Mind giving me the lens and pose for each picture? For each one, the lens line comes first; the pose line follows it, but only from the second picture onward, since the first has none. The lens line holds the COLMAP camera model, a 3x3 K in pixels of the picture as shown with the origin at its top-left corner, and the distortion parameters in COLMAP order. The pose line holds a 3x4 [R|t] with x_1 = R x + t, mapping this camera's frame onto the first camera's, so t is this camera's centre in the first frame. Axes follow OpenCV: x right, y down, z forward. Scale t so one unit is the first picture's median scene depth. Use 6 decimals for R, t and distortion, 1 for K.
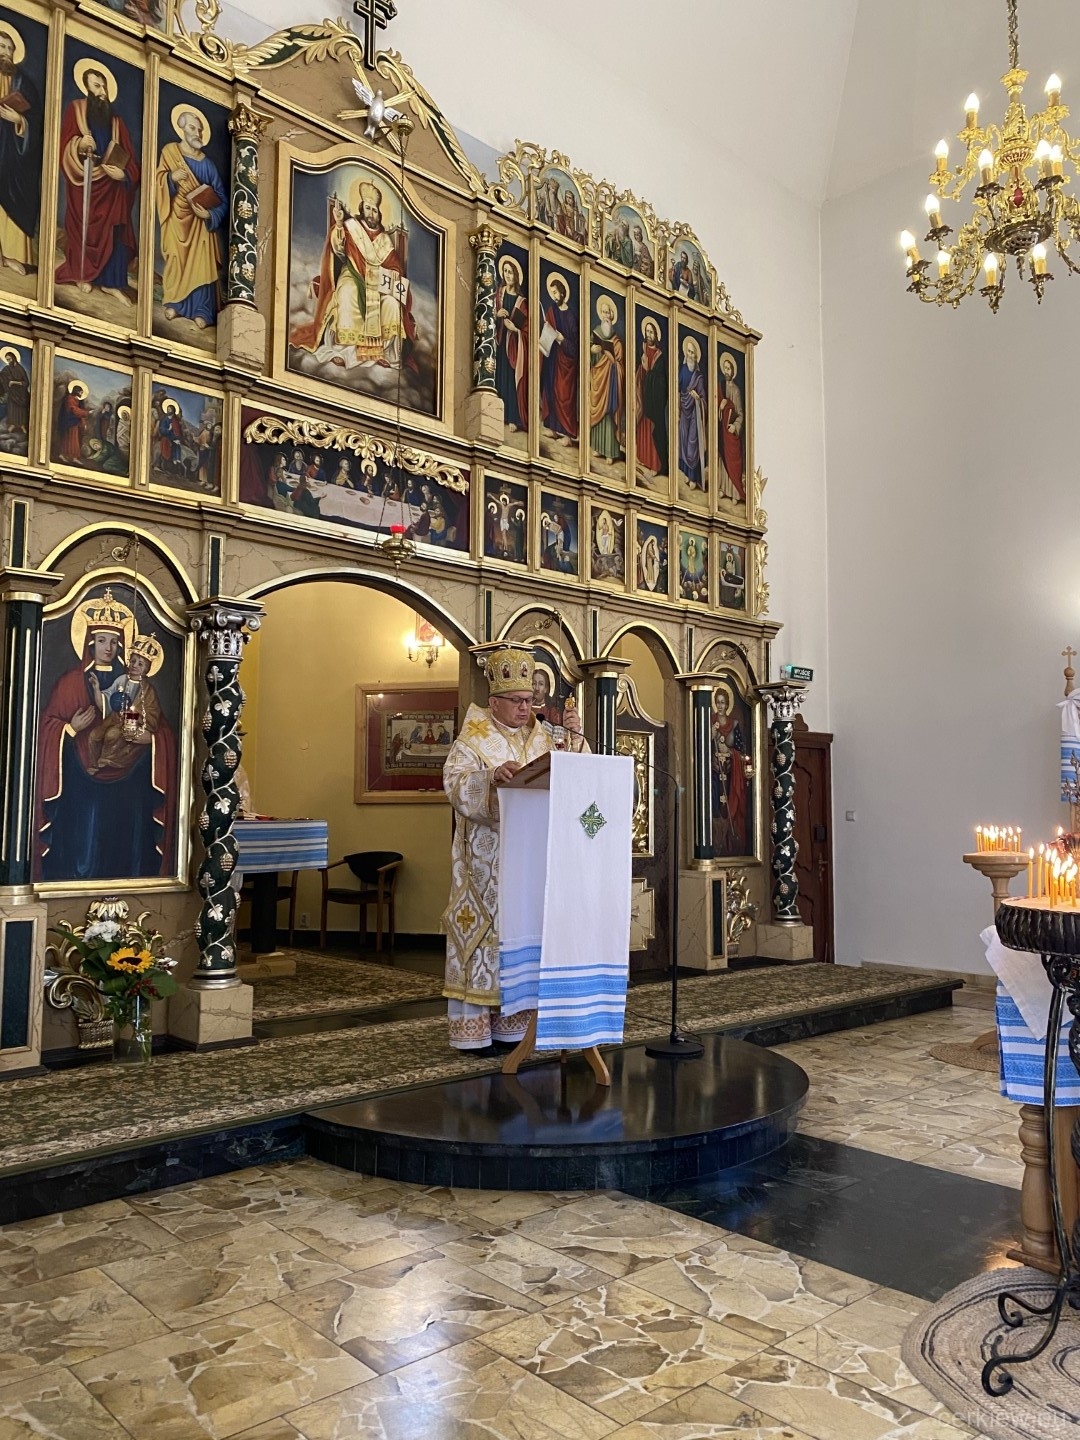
lens RADIAL K [[1095.1, 0, 560.2], [0, 1095.1, 717.9], [0, 0, 1]] dist [0.028179, -0.029657]
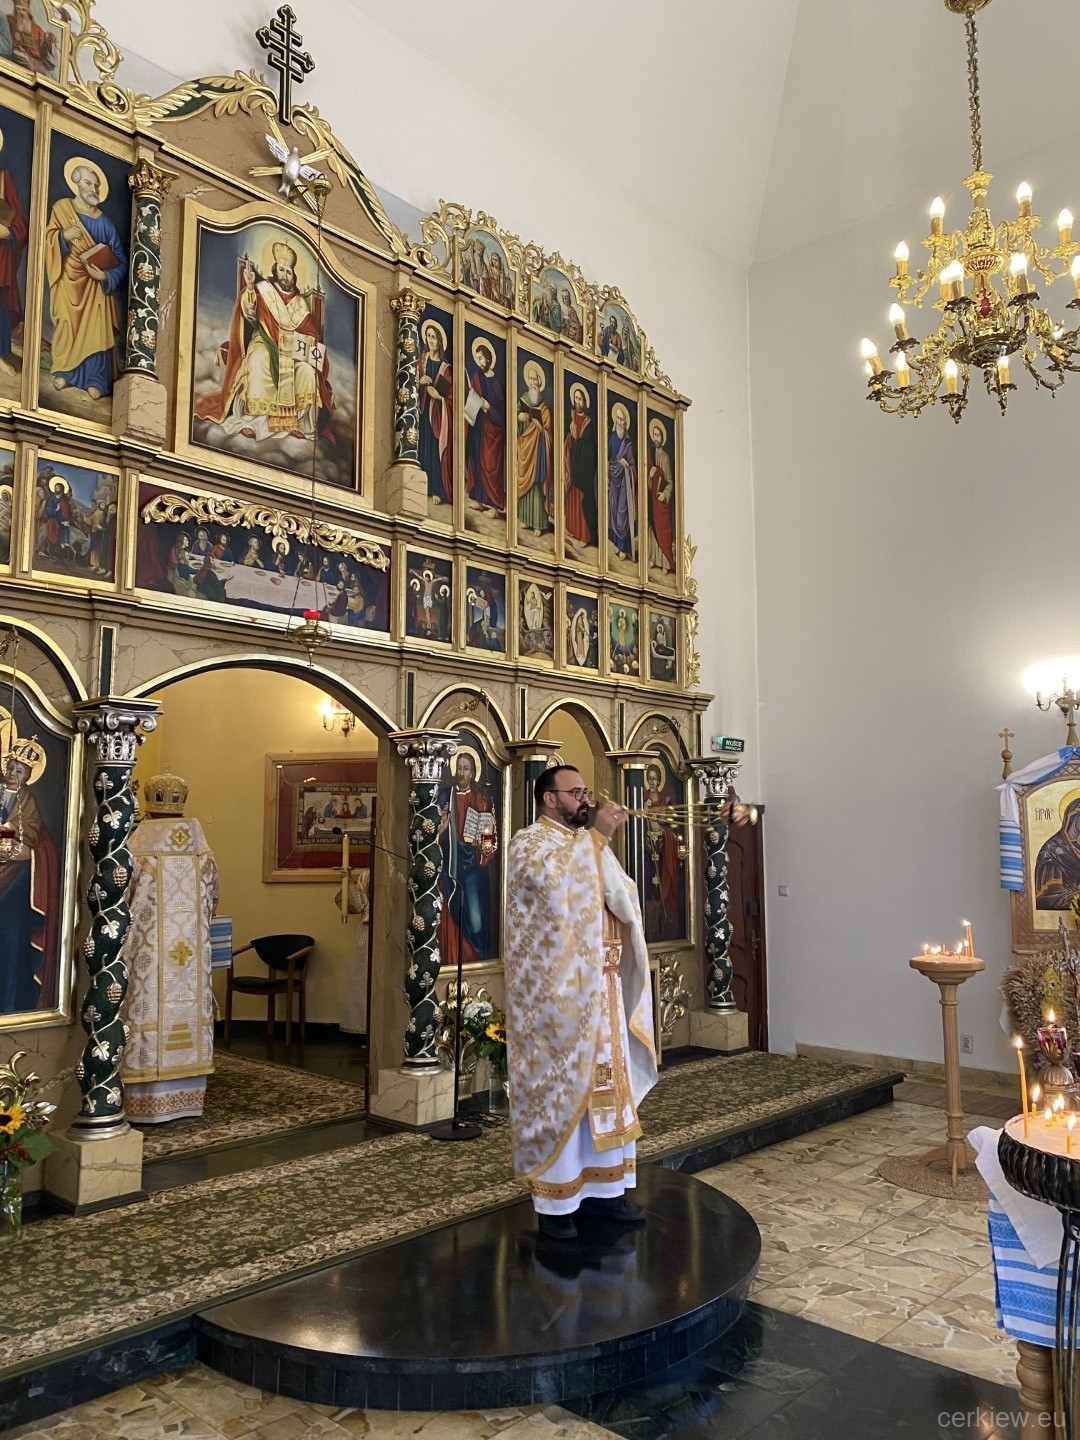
lens RADIAL K [[1095.1, 0, 556.7], [0, 1095.1, 709.5], [0, 0, 1]] dist [0.028179, -0.029657]
pose [[0.997505, 0.001810, 0.070570, -0.006830], [0.000483, 0.999473, -0.032465, -0.060804], [-0.070592, 0.032418, 0.996978, 0.063698]]
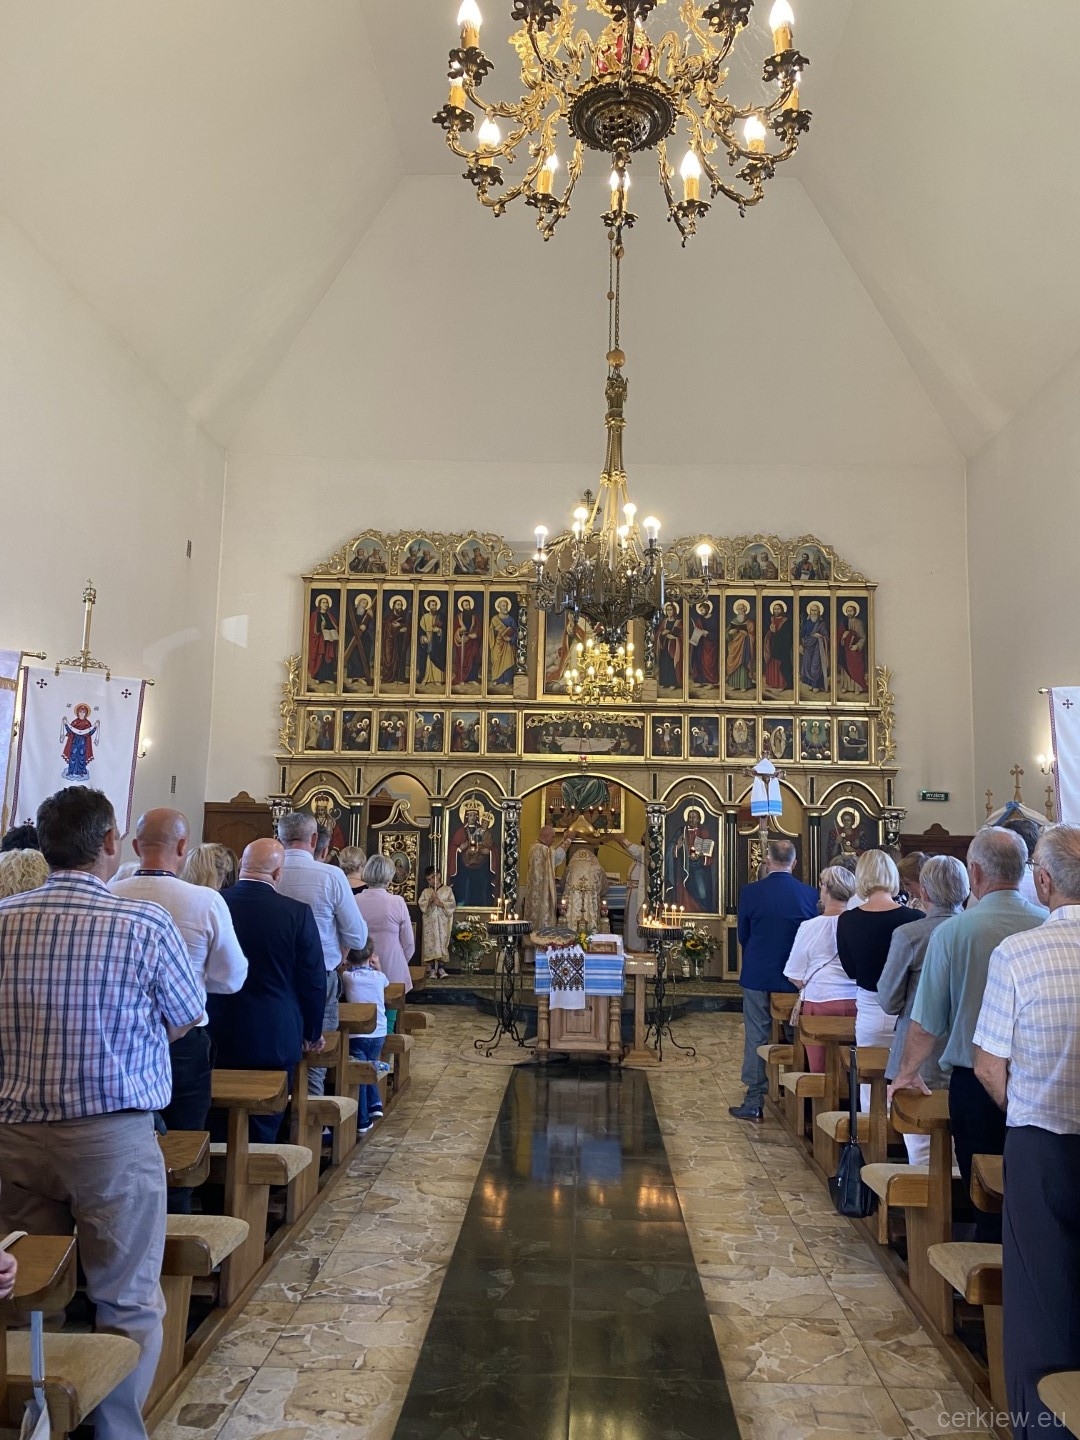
lens RADIAL K [[1095.1, 0, 546.4], [0, 1095.1, 722.4], [0, 0, 1]] dist [0.028179, -0.029657]
pose [[0.708396, -0.067730, -0.702558, 1.355481], [0.042835, 0.997676, -0.052990, -0.125368], [0.704514, 0.007443, 0.709651, -0.642437]]
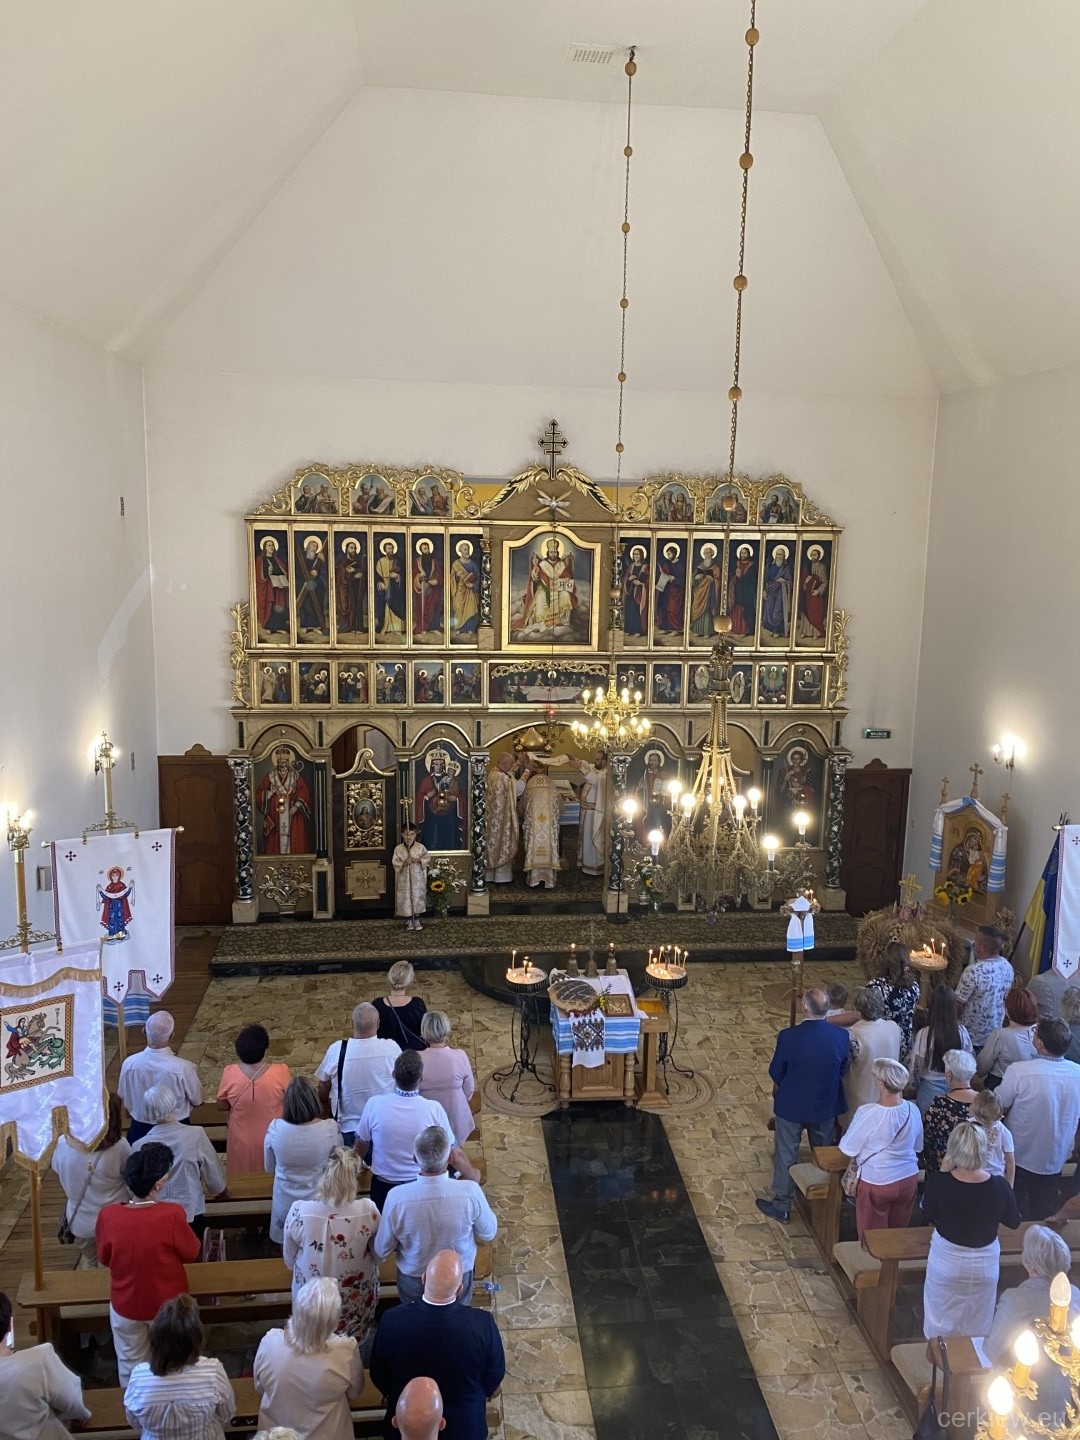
lens RADIAL K [[1095.1, 0, 547.1], [0, 1095.1, 721.6], [0, 0, 1]] dist [0.028179, -0.029657]
pose [[0.798466, 0.120527, -0.589852, 1.153874], [0.037248, 0.967989, 0.248215, -0.700613], [0.600886, -0.220162, 0.768417, -0.732234]]
